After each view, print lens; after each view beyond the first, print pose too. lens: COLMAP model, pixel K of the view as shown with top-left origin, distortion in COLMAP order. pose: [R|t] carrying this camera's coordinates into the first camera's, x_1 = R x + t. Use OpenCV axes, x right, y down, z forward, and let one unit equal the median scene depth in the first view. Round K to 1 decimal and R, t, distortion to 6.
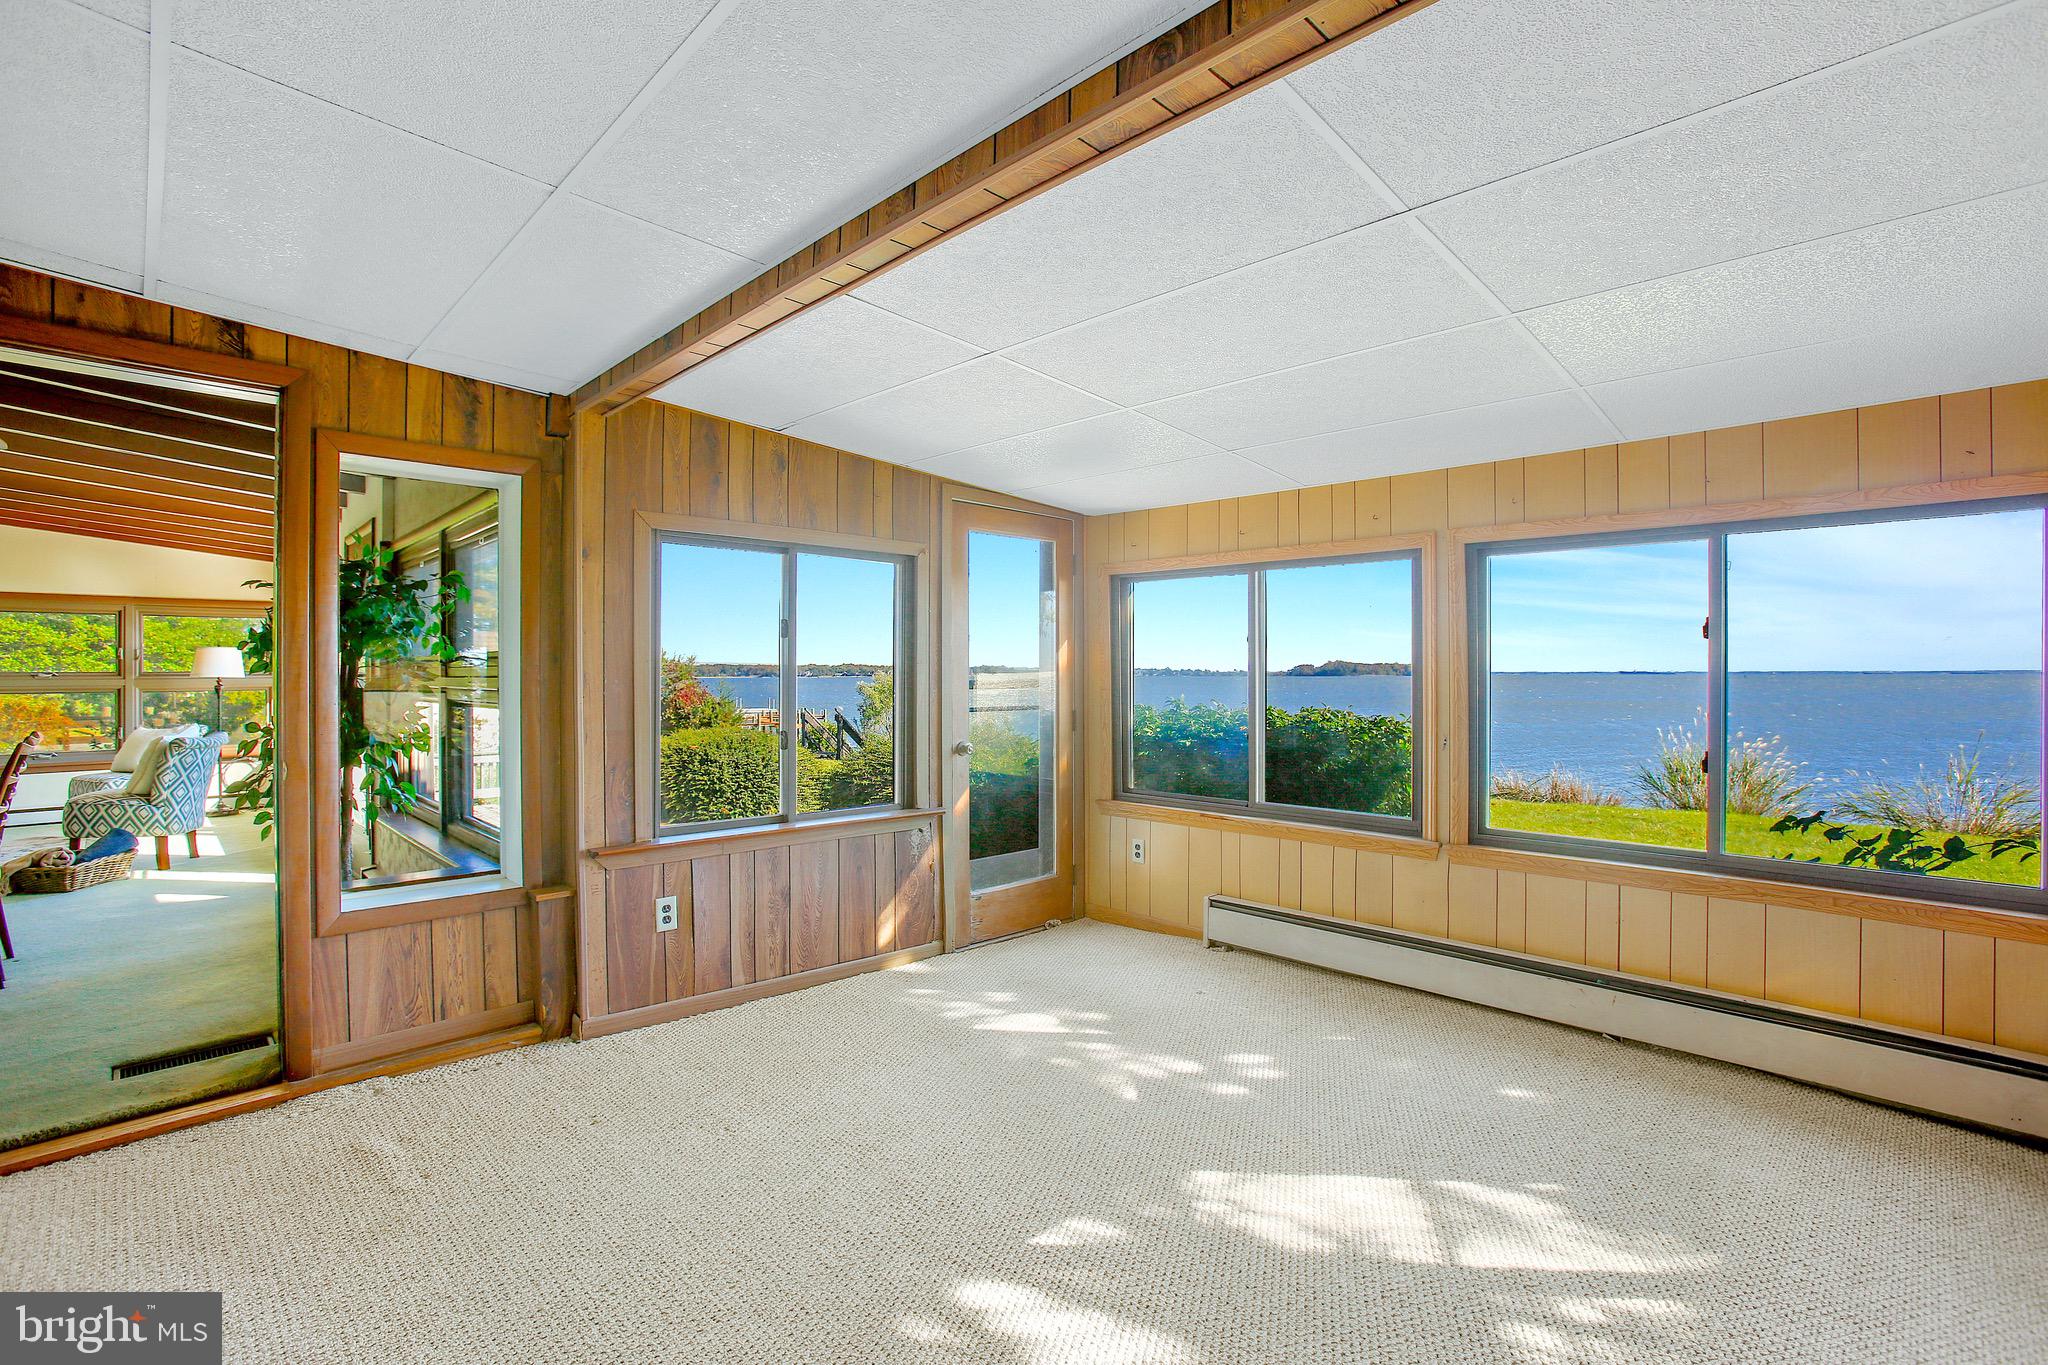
lens RADIAL K [[917.6, 0, 1030.3], [0, 917.6, 680.7], [0, 0, 1]] dist [-0.045399, 0.008636]
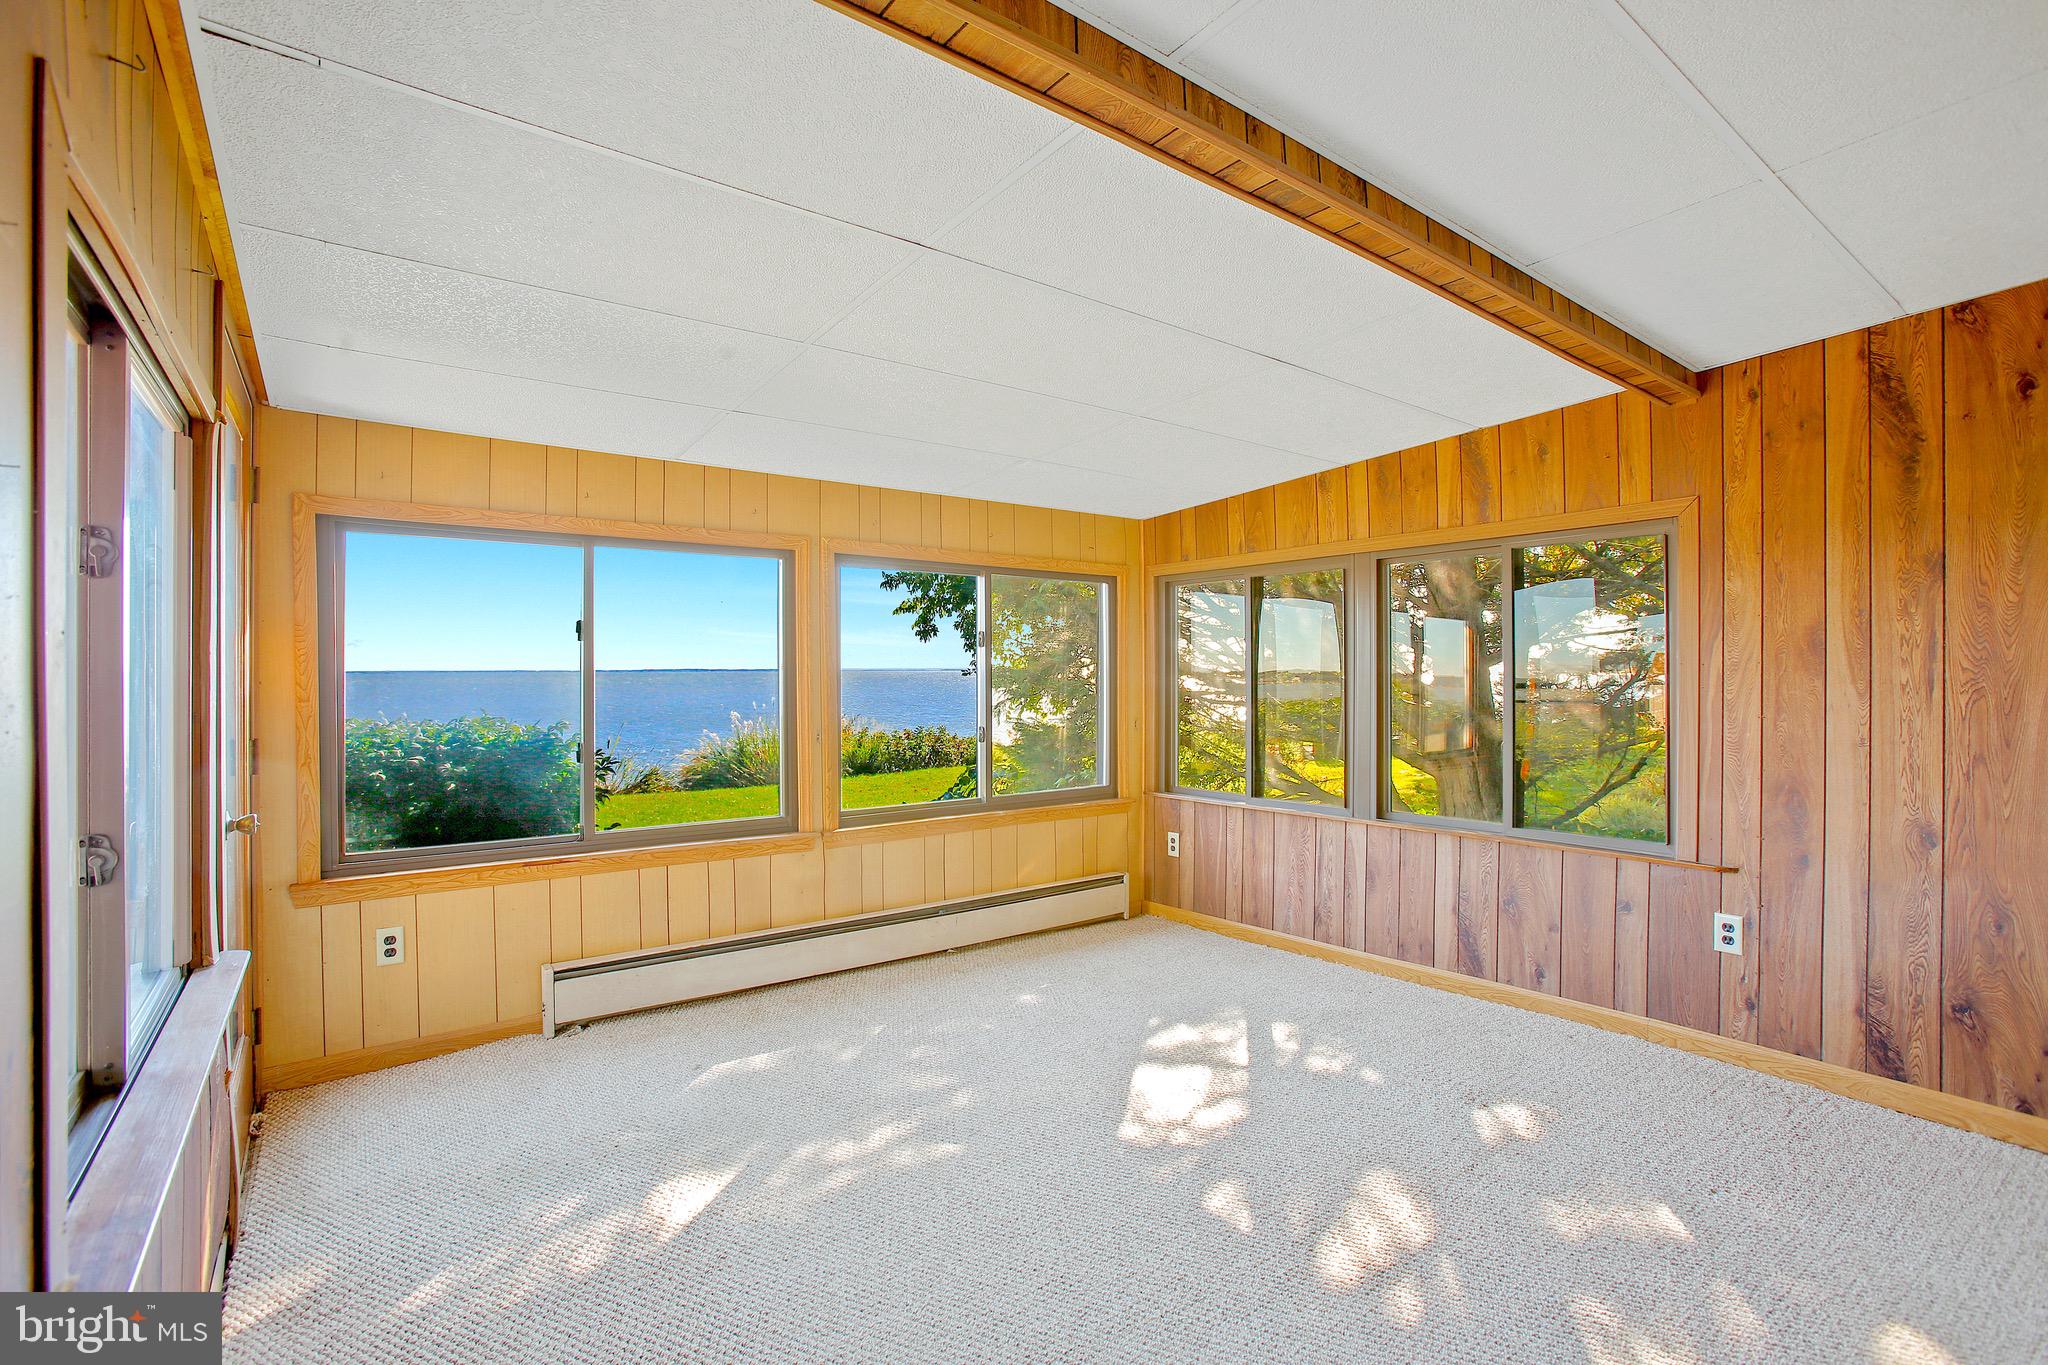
lens RADIAL K [[917.6, 0, 1028.5], [0, 917.6, 672.2], [0, 0, 1]] dist [-0.045399, 0.008636]
pose [[0.142190, 0.000893, 0.989839, -0.565916], [0.005159, 0.999985, -0.001644, -0.004886], [-0.989826, 0.005341, 0.142183, 0.596298]]
